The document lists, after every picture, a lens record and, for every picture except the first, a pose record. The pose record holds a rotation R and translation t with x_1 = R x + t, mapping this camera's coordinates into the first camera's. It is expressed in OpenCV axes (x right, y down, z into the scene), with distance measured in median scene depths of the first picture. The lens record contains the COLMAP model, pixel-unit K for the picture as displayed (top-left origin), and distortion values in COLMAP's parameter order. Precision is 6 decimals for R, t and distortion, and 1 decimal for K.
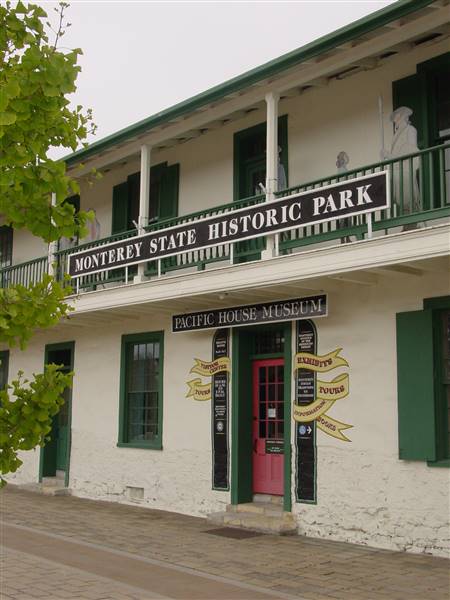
lens RADIAL K [[787.4, 0, 225.0], [0, 787.4, 300.0], [0, 0, 1]] dist [-0.116018, 0.019184]
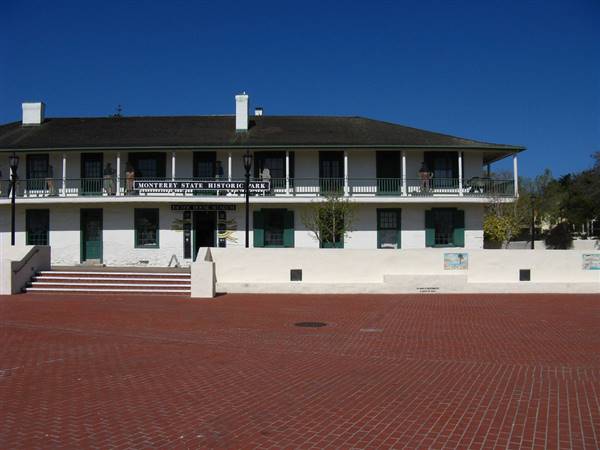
lens RADIAL K [[645.6, 0, 300.0], [0, 645.6, 225.0], [0, 0, 1]] dist [-0.167314, 0.025678]
pose [[0.672260, 0.016964, 0.740120, -1.846309], [-0.102828, 0.992186, 0.070658, -0.152338], [-0.733139, -0.123606, 0.668752, -1.251173]]
